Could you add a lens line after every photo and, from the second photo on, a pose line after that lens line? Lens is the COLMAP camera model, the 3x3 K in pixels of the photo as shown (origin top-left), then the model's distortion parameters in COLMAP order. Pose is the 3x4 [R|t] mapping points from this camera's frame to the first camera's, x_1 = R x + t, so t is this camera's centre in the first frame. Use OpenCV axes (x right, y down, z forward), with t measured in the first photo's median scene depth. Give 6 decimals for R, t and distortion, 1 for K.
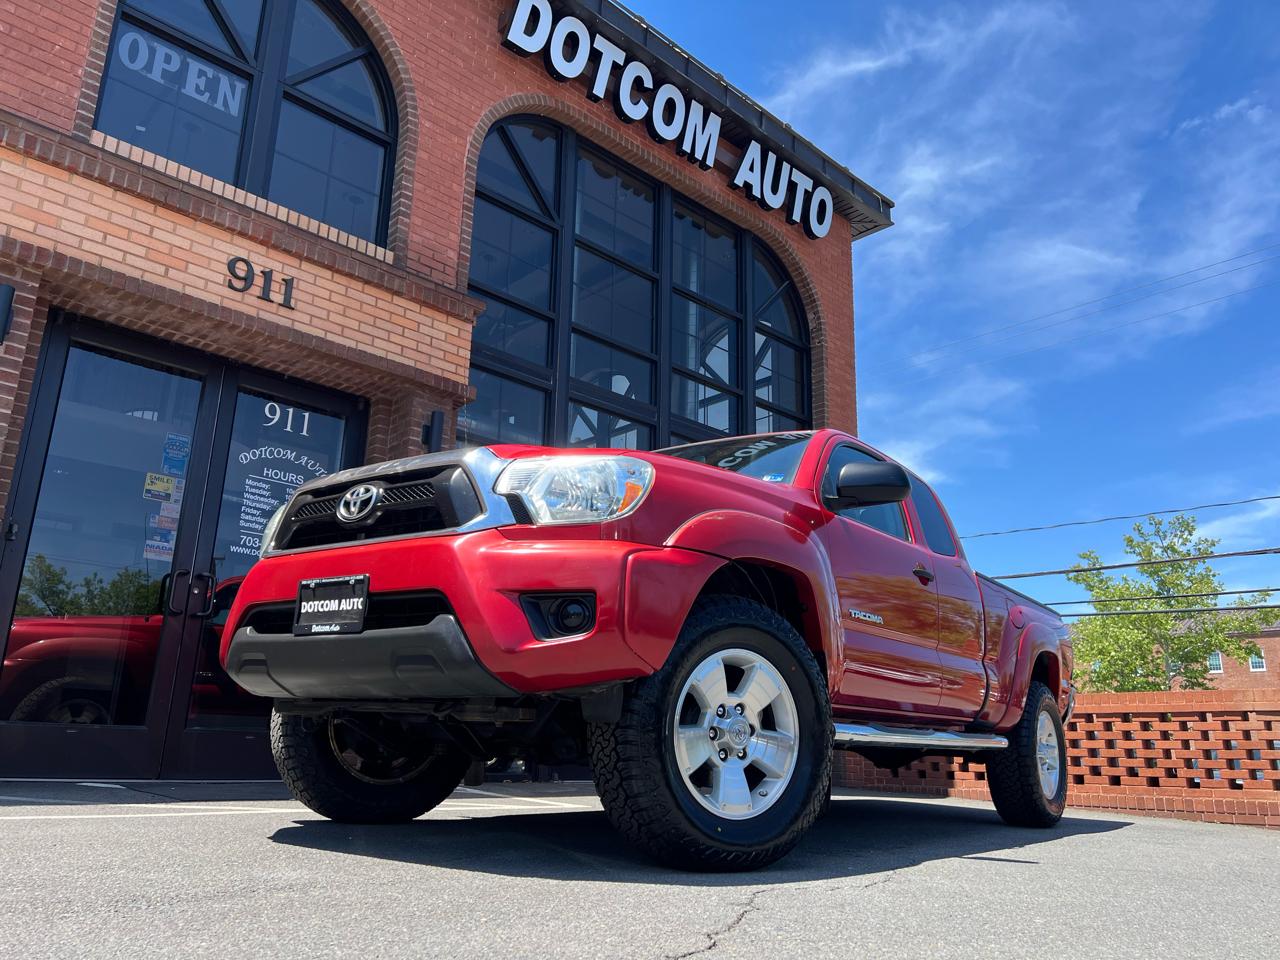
lens RADIAL K [[958.1, 0, 643.7], [0, 958.1, 479.2], [0, 0, 1]] dist [0.054338, -0.059196]
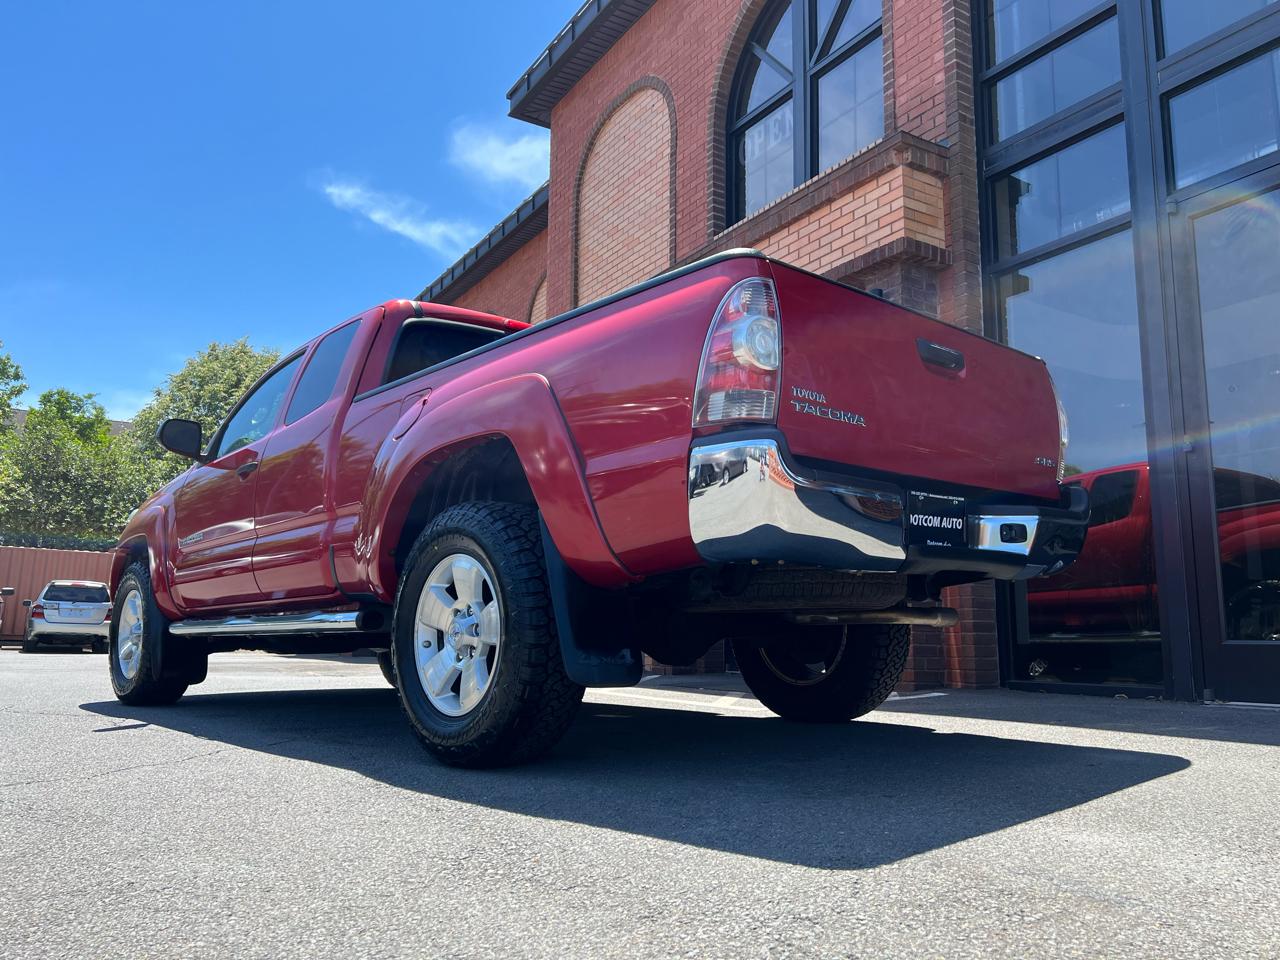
lens RADIAL K [[959.8, 0, 648.5], [0, 959.8, 480.9], [0, 0, 1]] dist [0.059146, -0.071913]
pose [[-0.196321, -0.190078, -0.961940, 0.687260], [0.256747, 0.936839, -0.237517, 0.267052], [0.946329, -0.293605, -0.135119, 0.885040]]
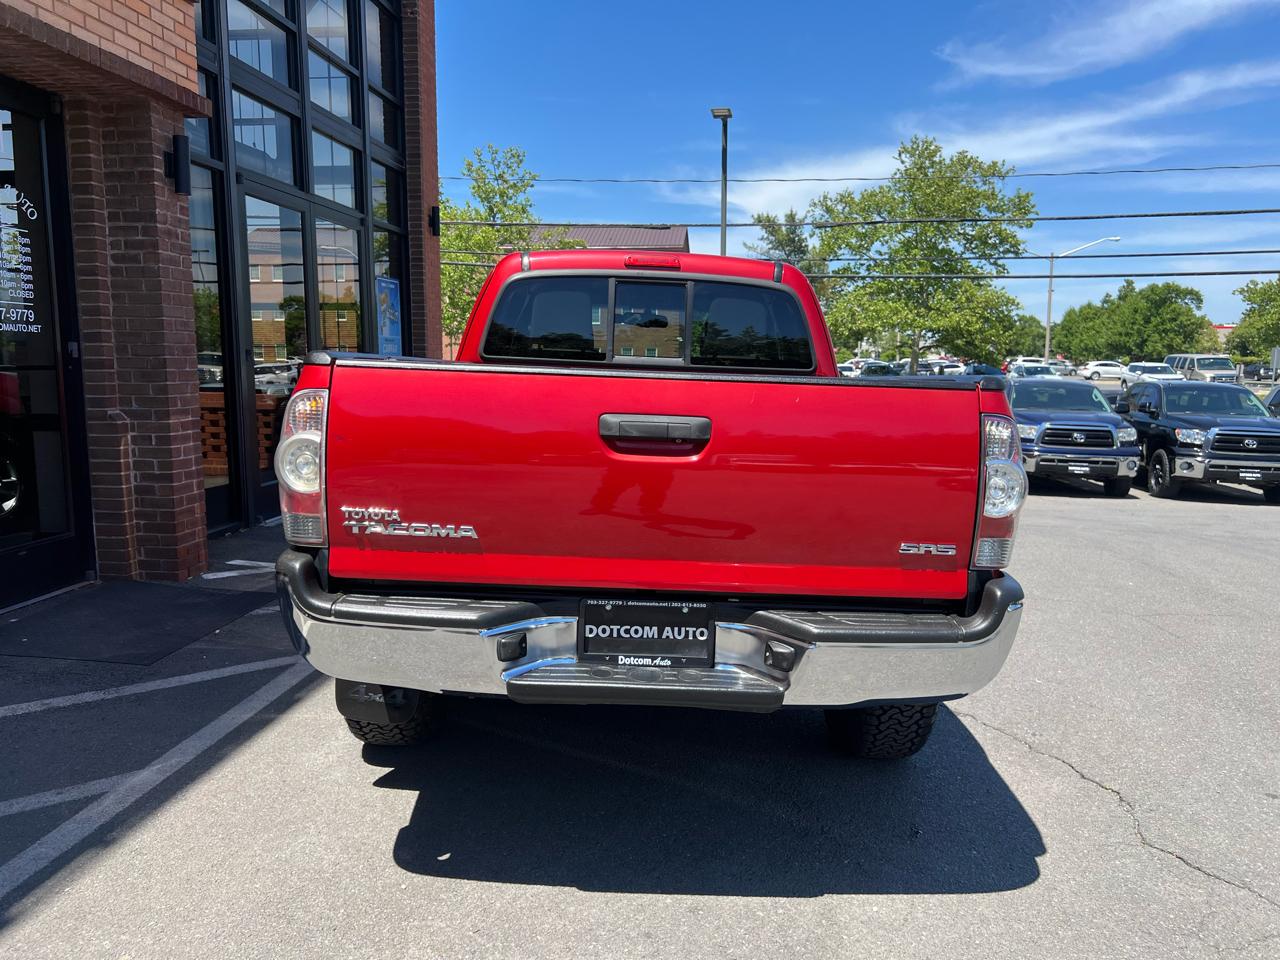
lens RADIAL K [[967.1, 0, 641.7], [0, 967.1, 481.5], [0, 0, 1]] dist [0.051978, -0.056280]
pose [[0.764210, -0.100412, 0.637103, -0.477763], [-0.169365, 0.921898, 0.348453, -0.155772], [-0.622333, -0.374194, 0.687517, 0.101884]]
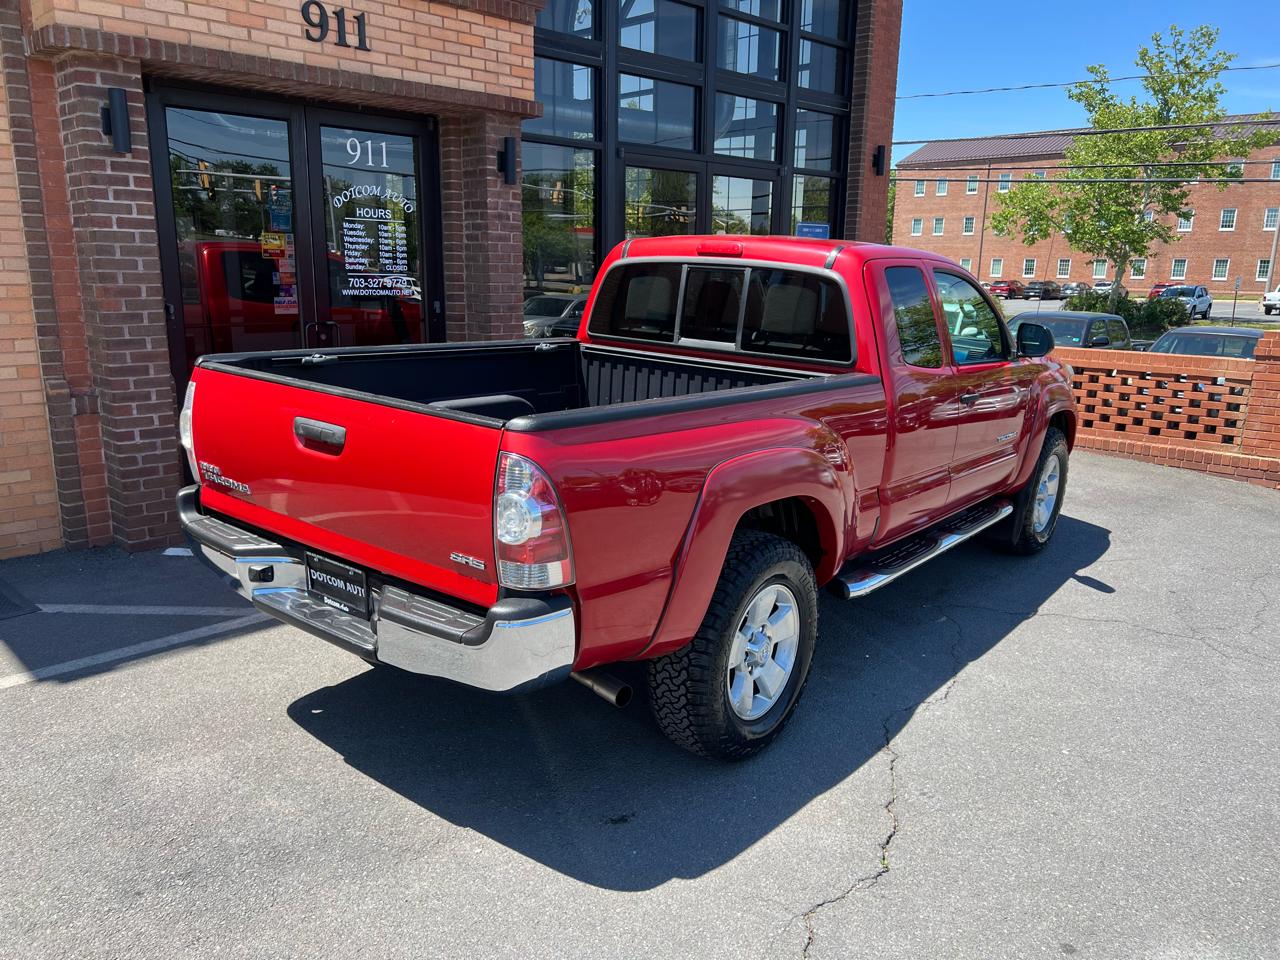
lens RADIAL K [[967.1, 0, 627.1], [0, 967.1, 481.6], [0, 0, 1]] dist [0.047608, -0.052930]
pose [[0.999682, -0.015869, 0.019575, -0.121064], [0.004378, 0.874385, 0.485212, -0.253155], [-0.024816, -0.484973, 0.874177, -0.068191]]
